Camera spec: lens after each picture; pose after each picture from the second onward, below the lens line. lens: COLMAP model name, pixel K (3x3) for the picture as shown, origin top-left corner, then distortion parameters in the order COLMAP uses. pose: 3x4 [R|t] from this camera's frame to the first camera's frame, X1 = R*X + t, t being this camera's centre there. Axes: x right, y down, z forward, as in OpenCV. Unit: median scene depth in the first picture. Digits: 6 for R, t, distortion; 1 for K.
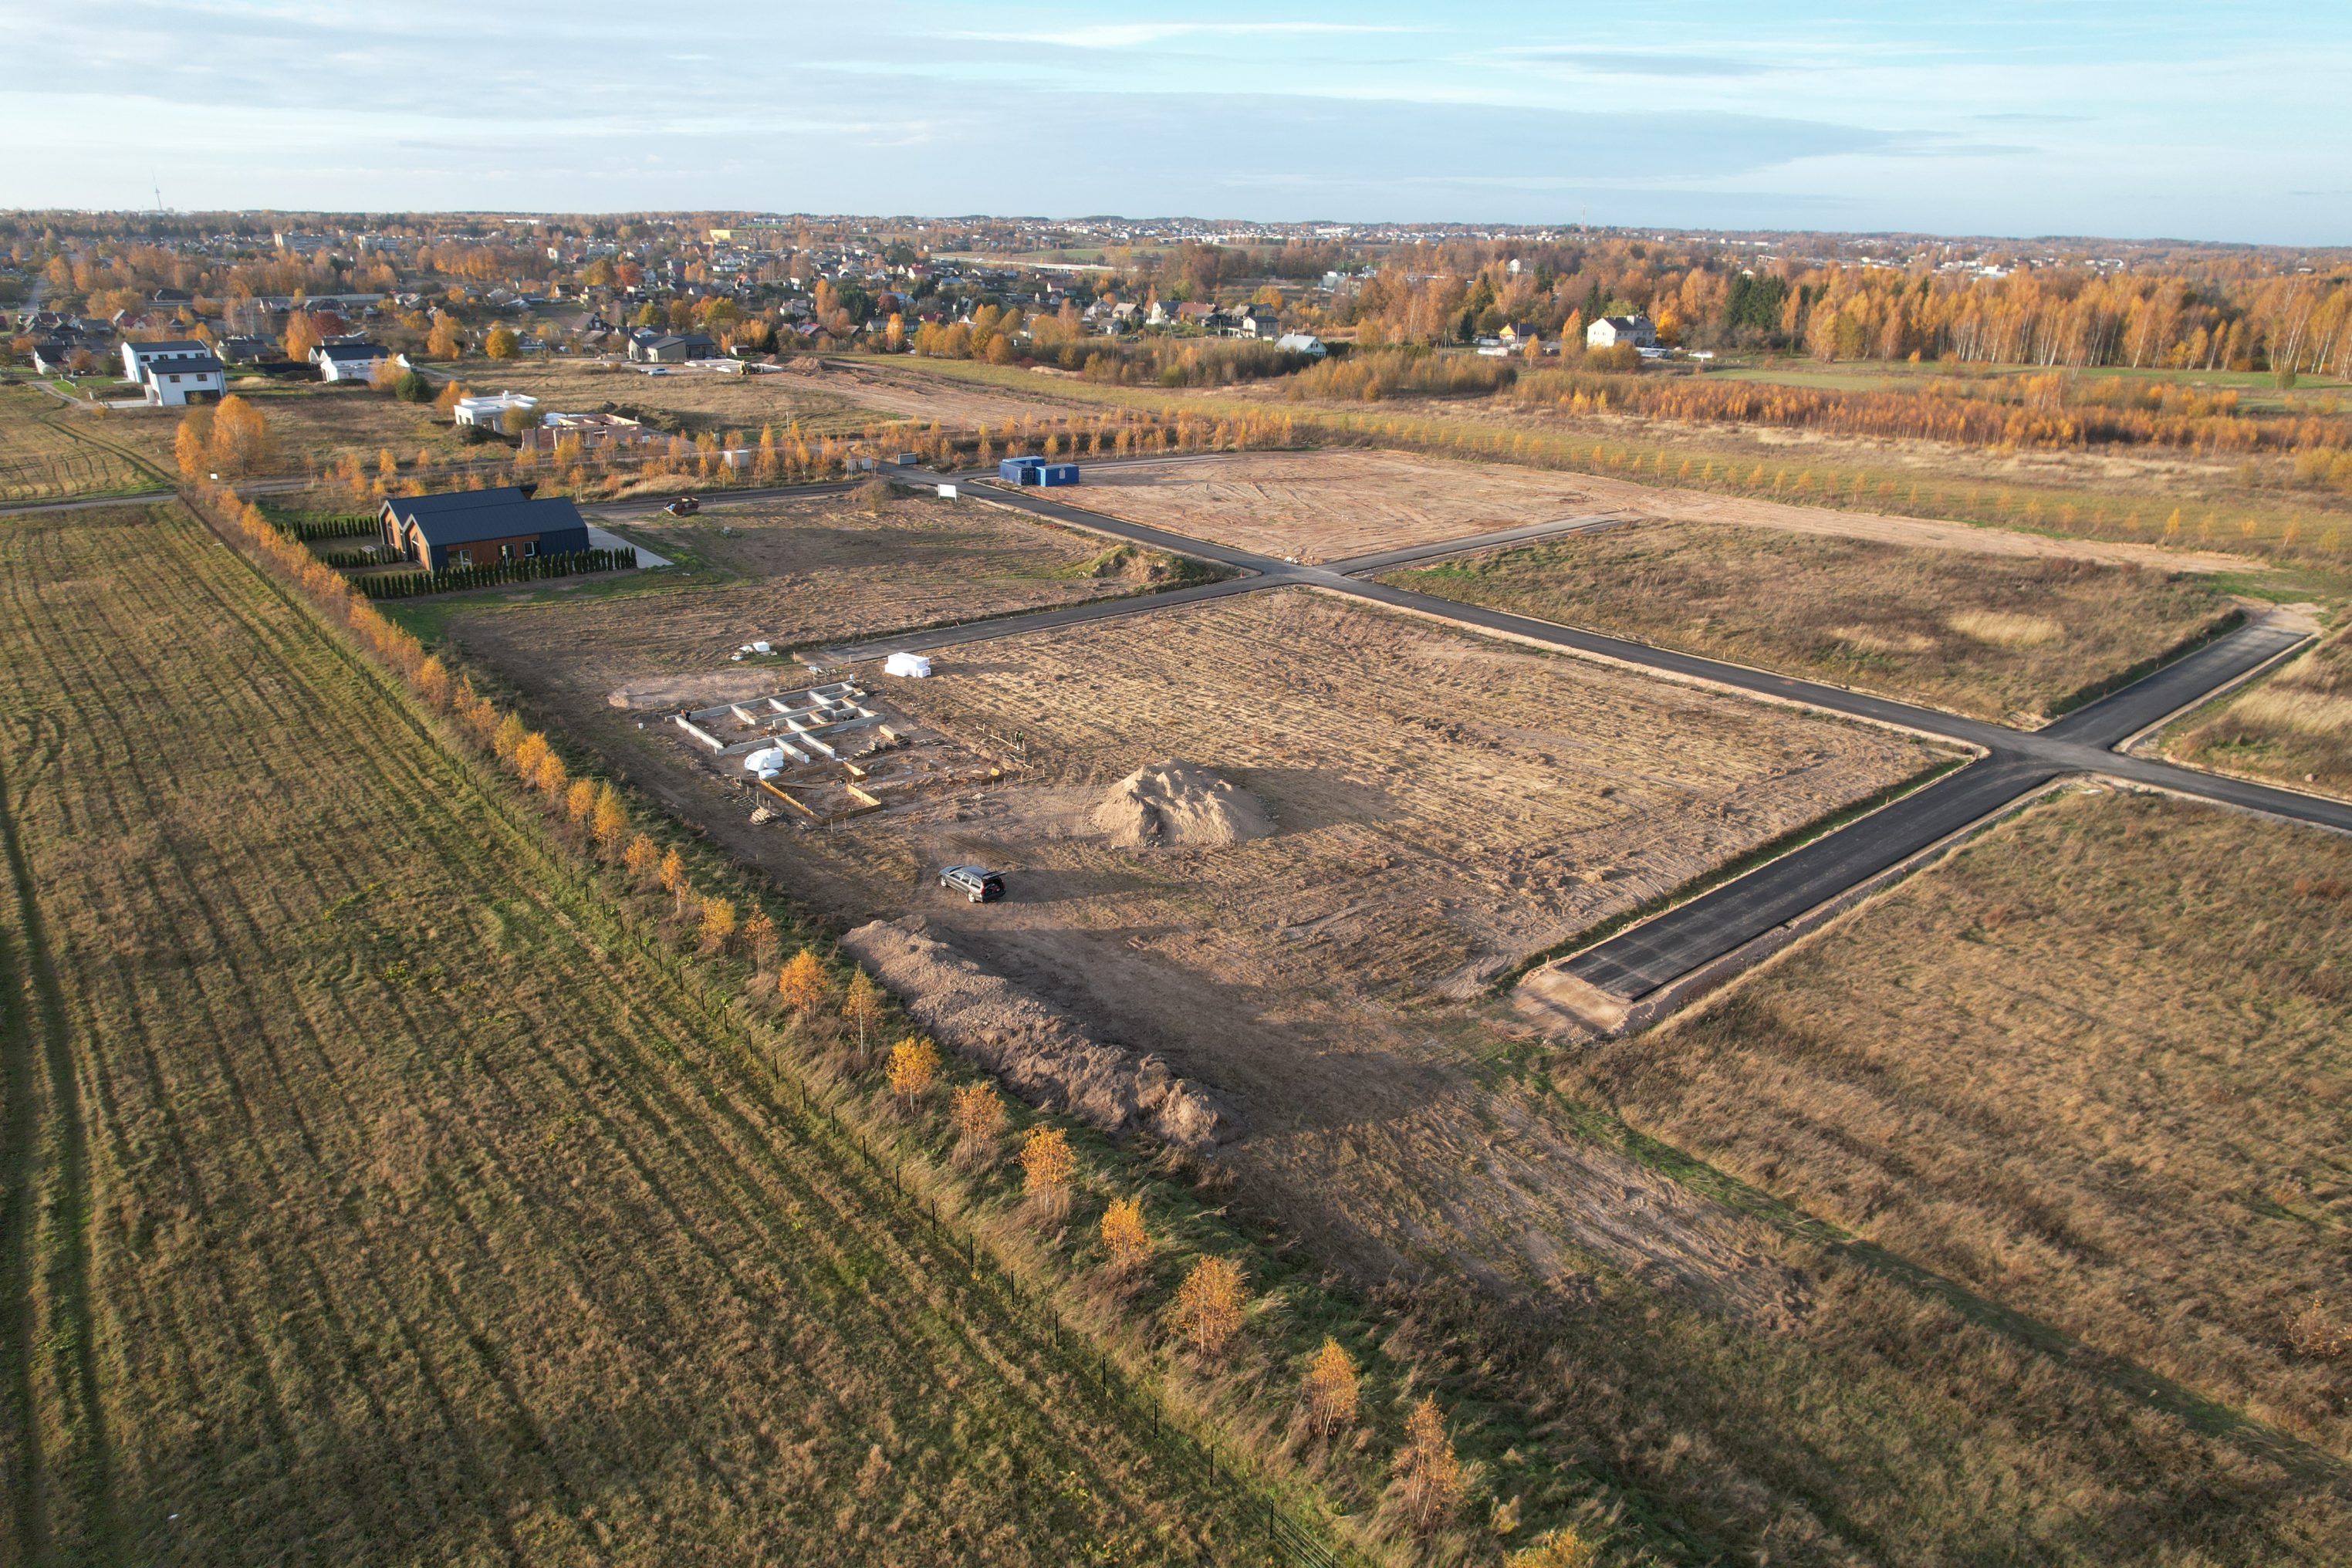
lens RADIAL K [[1475.8, 0, 1179.9], [0, 1475.8, 774.1], [0, 0, 1]] dist [-0.084712, 0.082432]
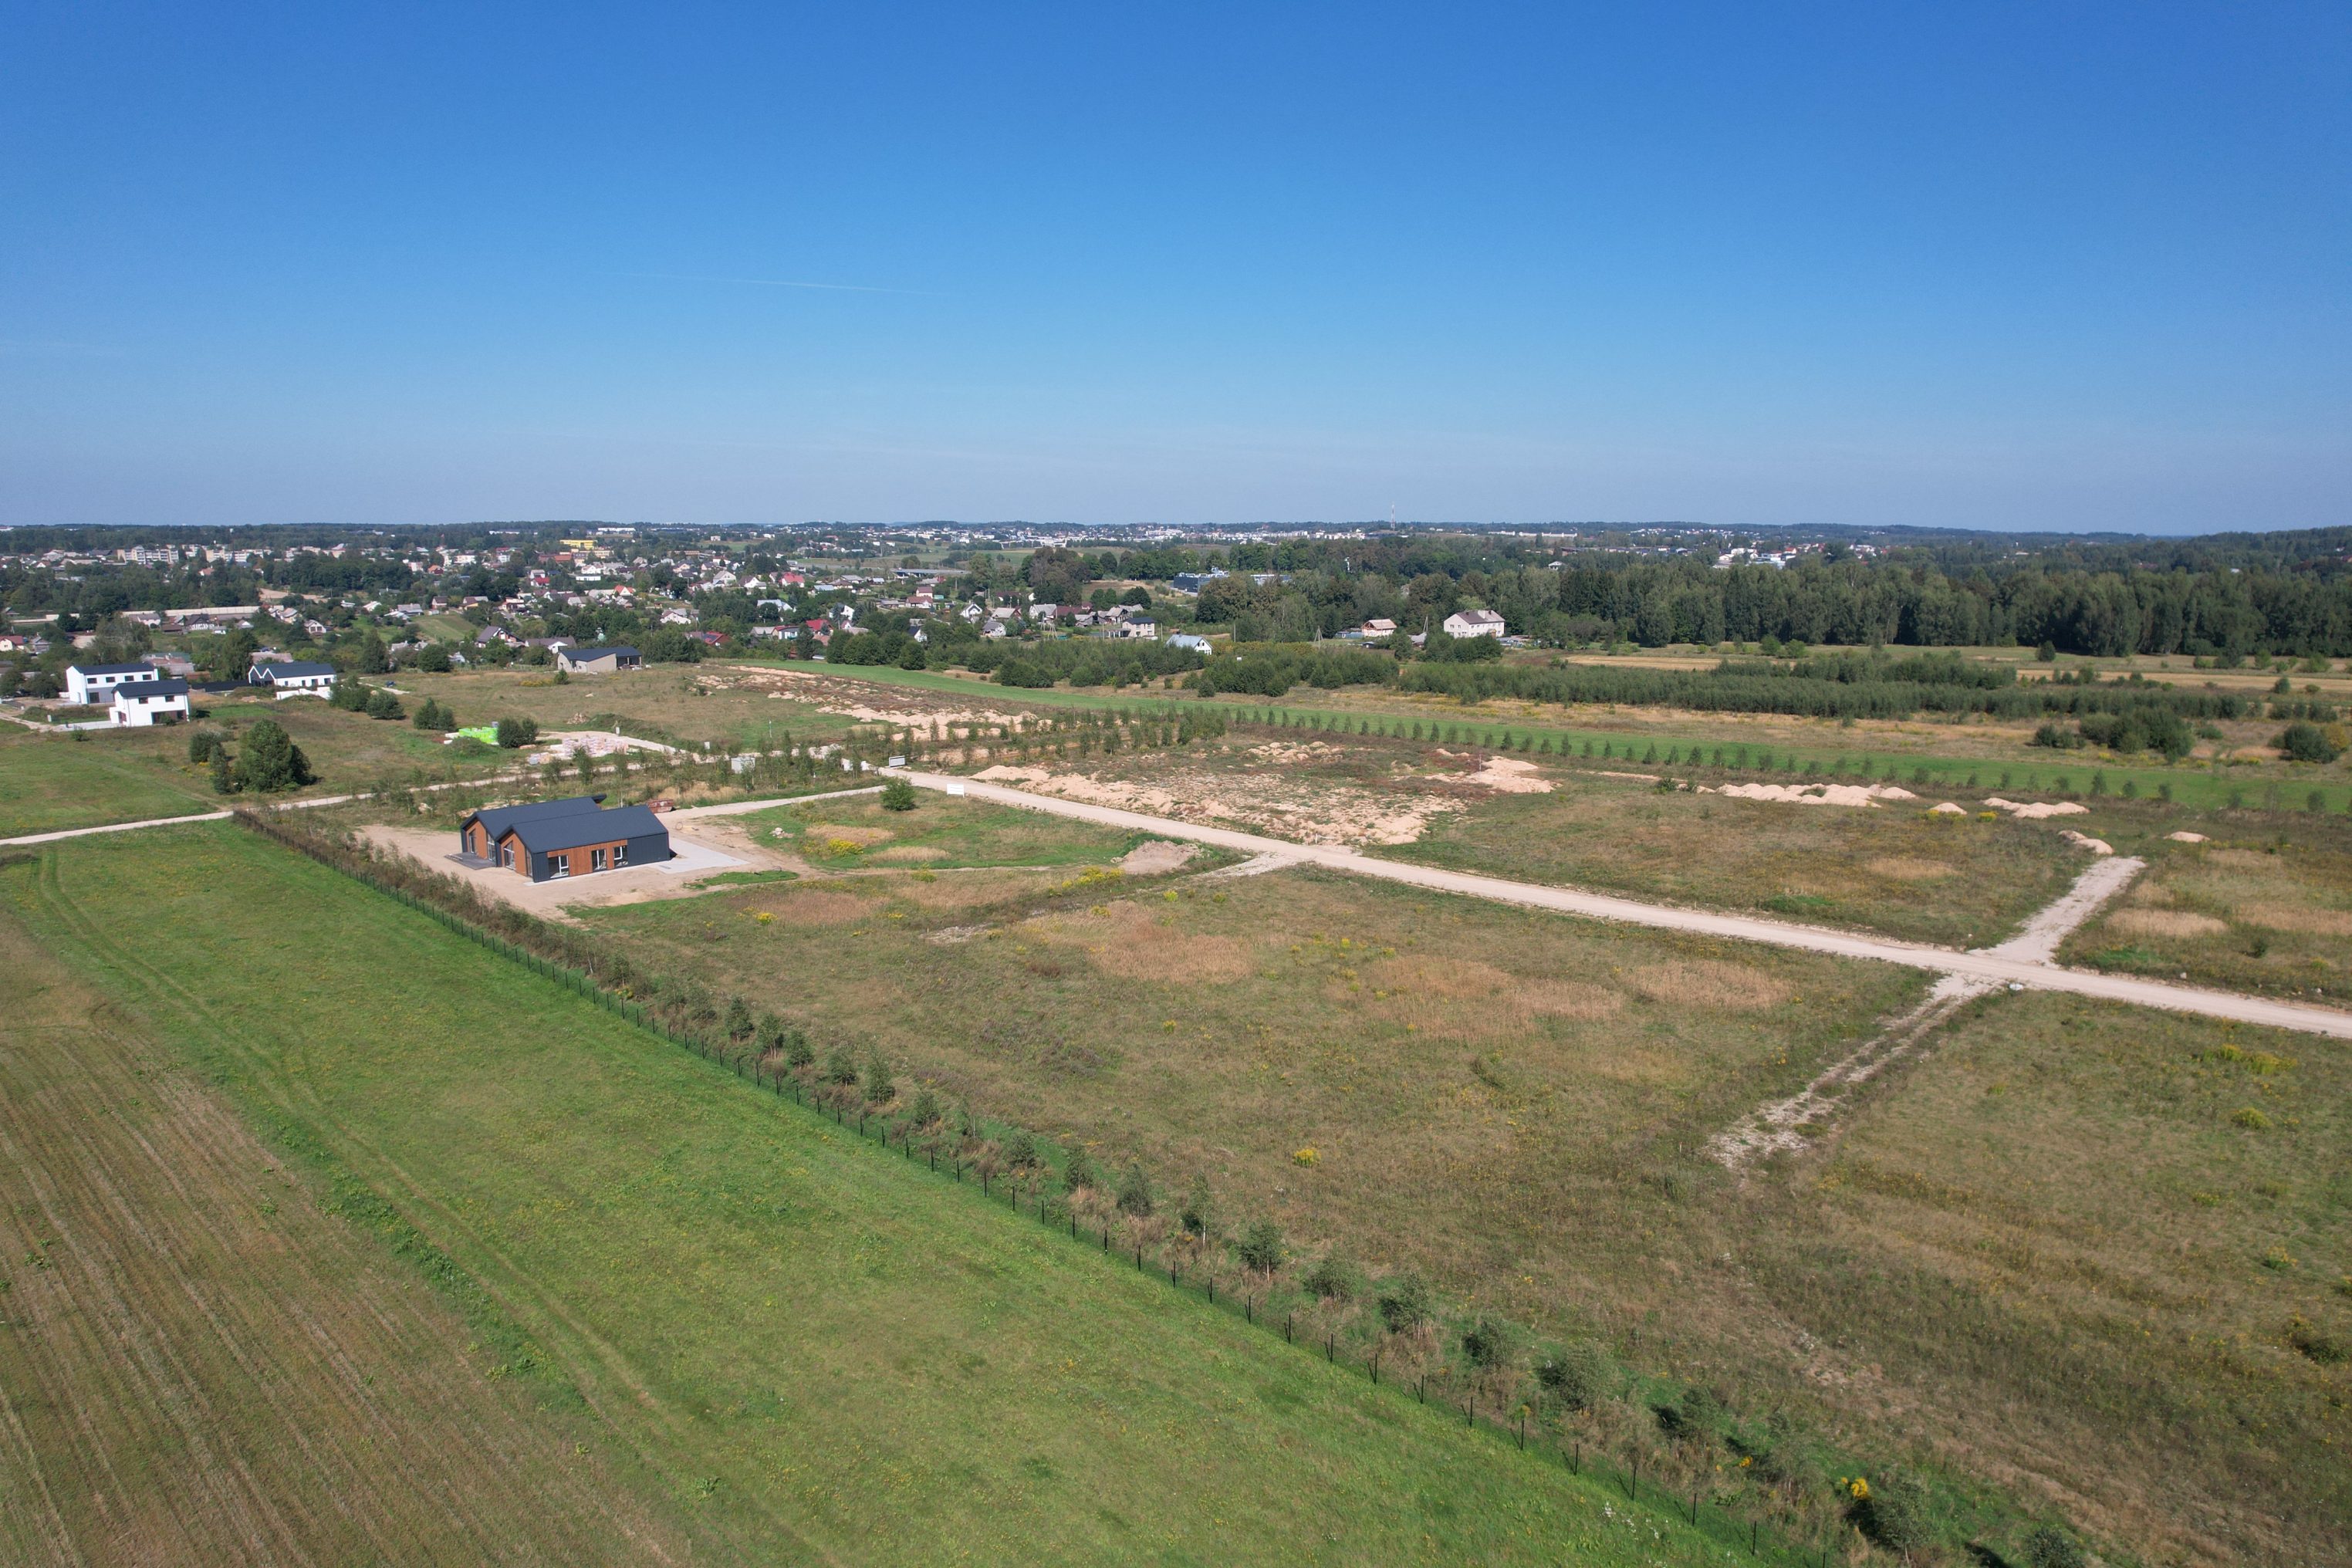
lens RADIAL K [[1467.5, 0, 1176.0], [0, 1467.5, 784.0], [0, 0, 1]] dist [-0.029781, 0.000507]
pose [[0.993625, -0.031811, 0.108151, -0.096938], [0.051216, 0.982020, -0.181698, 0.009921], [-0.100426, 0.186079, 0.977389, -0.079956]]
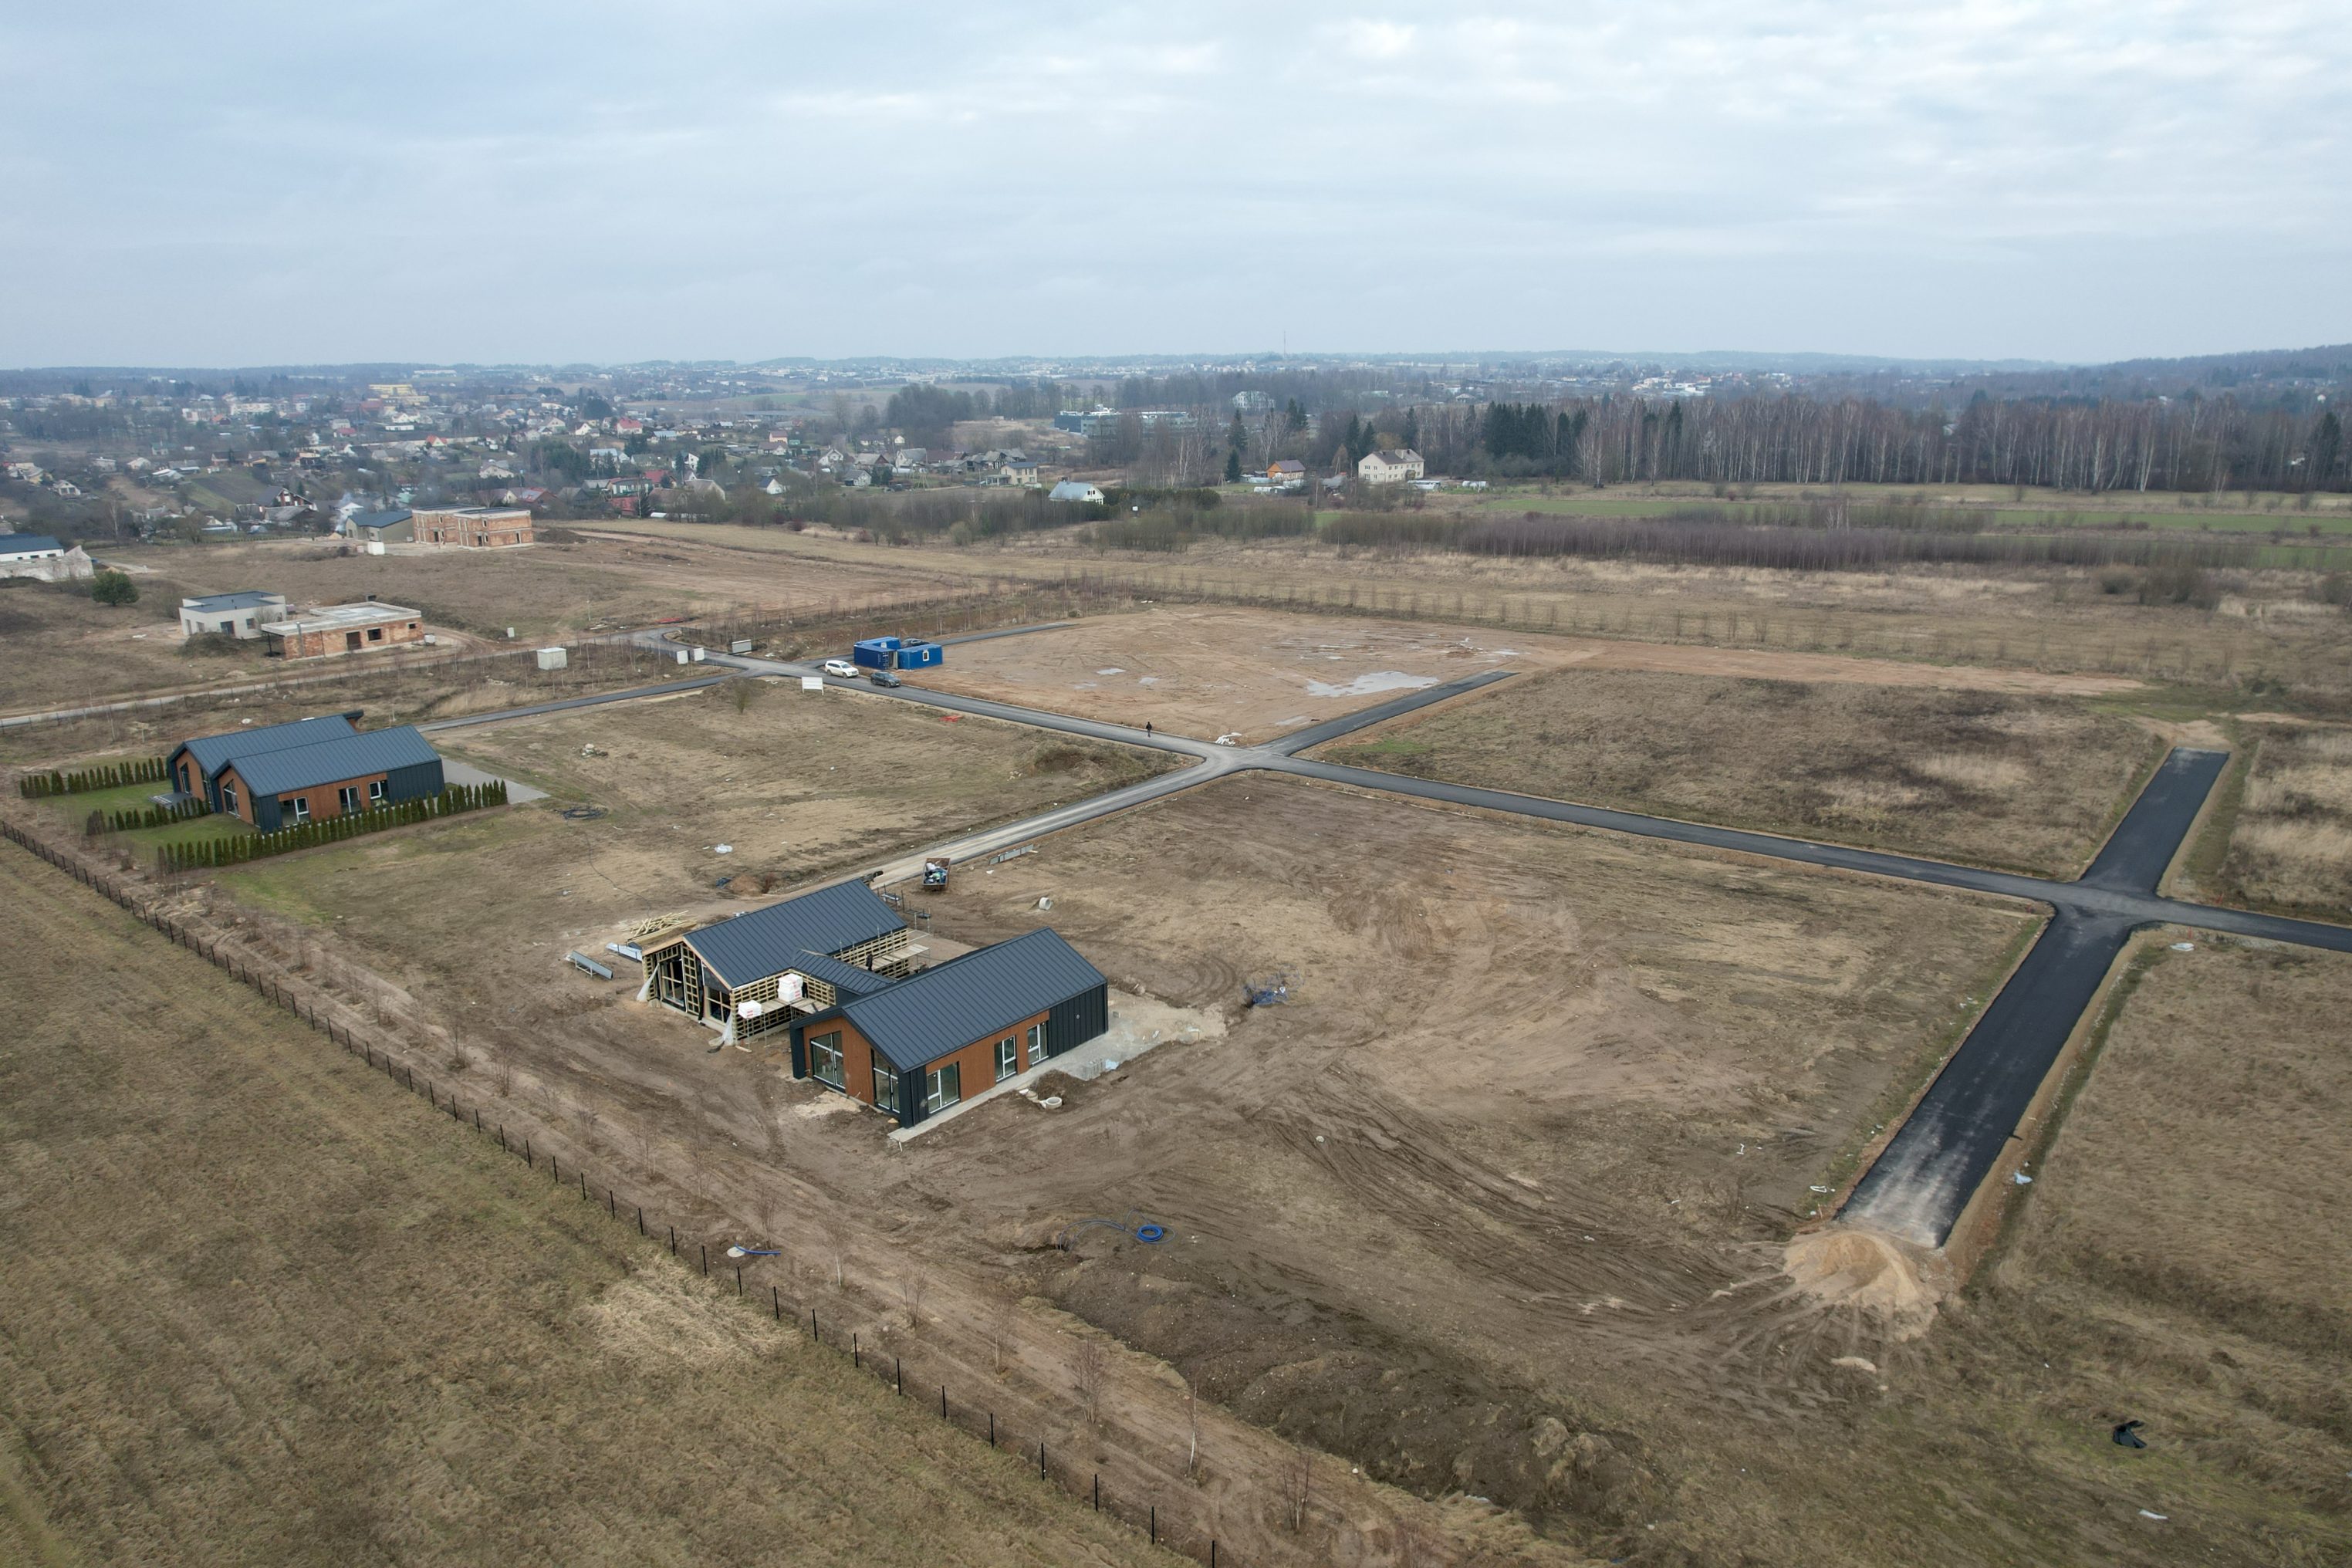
lens RADIAL K [[1541.9, 0, 1176.0], [0, 1541.9, 784.0], [0, 0, 1]] dist [-0.080924, 0.075913]
pose [[0.981757, -0.069614, 0.176938, -0.094879], [0.085155, 0.993004, -0.081808, -0.030281], [-0.170005, 0.095383, 0.980816, 0.035945]]
